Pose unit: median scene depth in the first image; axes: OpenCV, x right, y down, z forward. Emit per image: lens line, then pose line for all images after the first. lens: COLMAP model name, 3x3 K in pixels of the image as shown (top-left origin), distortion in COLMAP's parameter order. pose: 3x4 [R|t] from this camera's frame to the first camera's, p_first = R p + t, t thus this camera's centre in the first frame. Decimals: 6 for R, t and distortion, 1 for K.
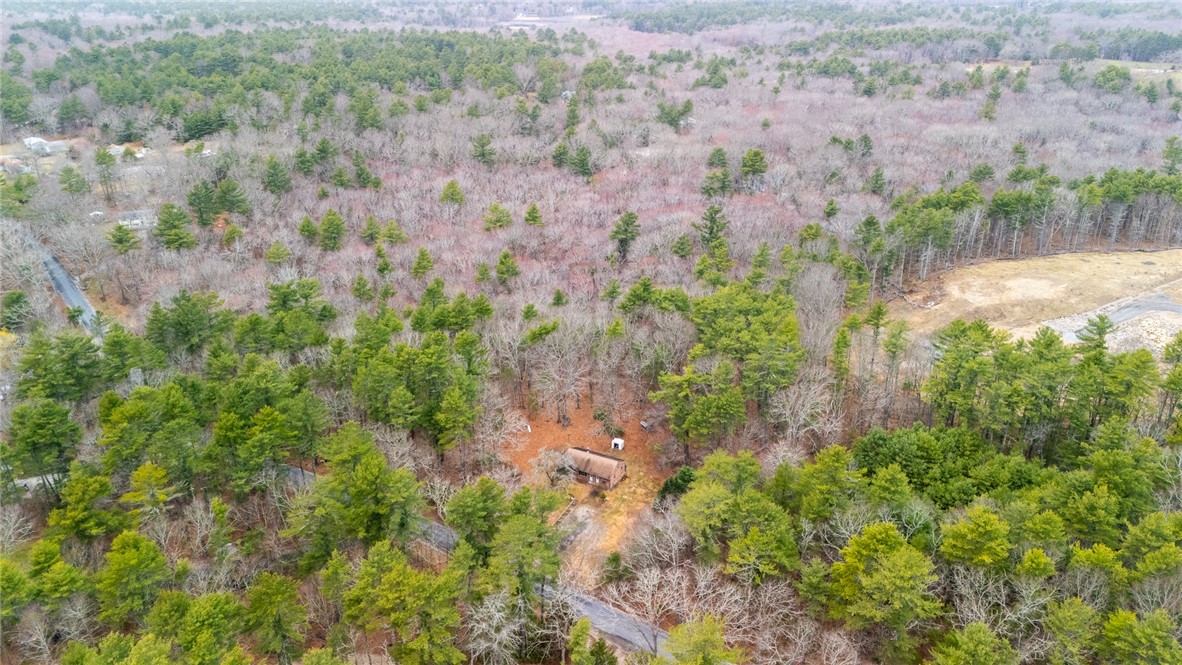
lens RADIAL K [[844.9, 0, 588.7], [0, 844.9, 328.1], [0, 0, 1]] dist [0.036234, -0.026069]
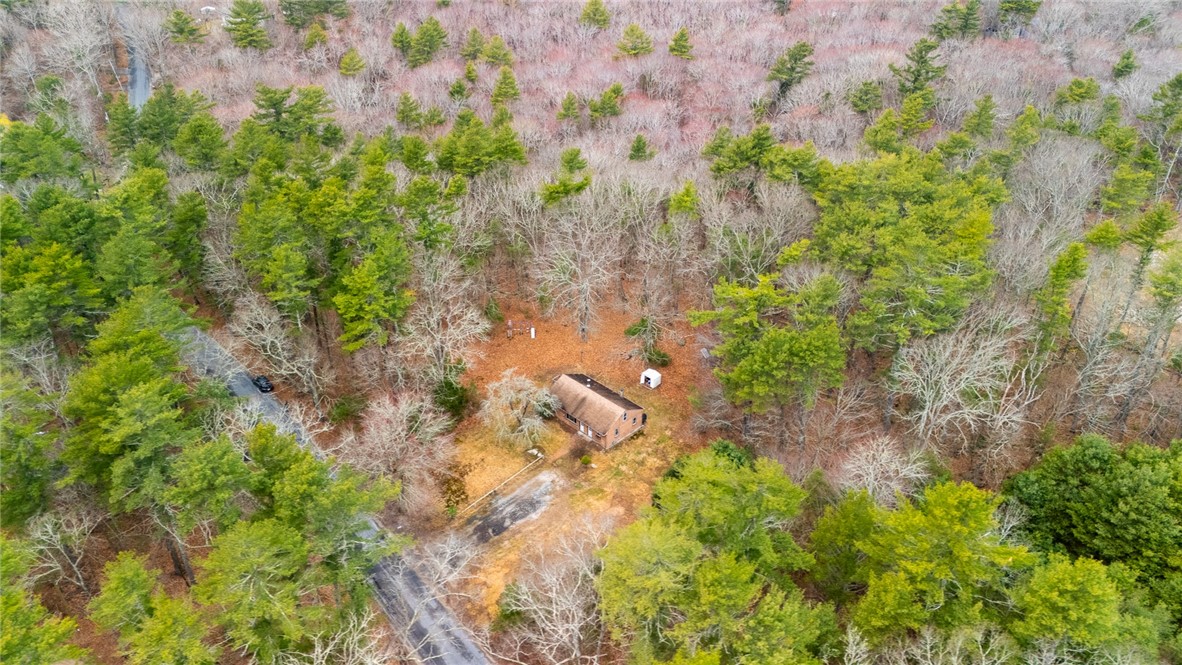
lens RADIAL K [[844.9, 0, 591.8], [0, 844.9, 343.7], [0, 0, 1]] dist [0.036234, -0.026069]
pose [[0.957039, 0.157962, -0.243154, 0.142866], [-0.115203, 0.976700, 0.181068, -0.000327], [0.266090, -0.145277, 0.952938, 0.372517]]
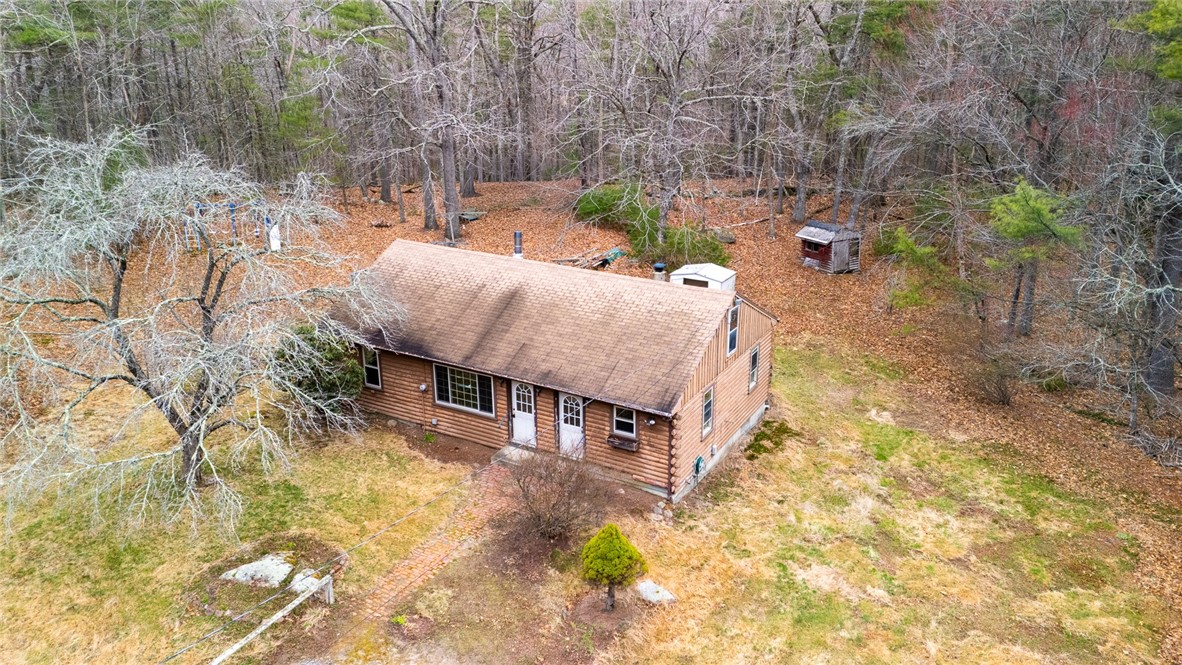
lens RADIAL K [[844.9, 0, 590.0], [0, 844.9, 330.7], [0, 0, 1]] dist [0.036234, -0.026069]
pose [[0.999522, 0.011085, -0.028865, 0.015313], [-0.013364, 0.996706, -0.079989, 0.160293], [0.027883, 0.080336, 0.996378, 0.803711]]
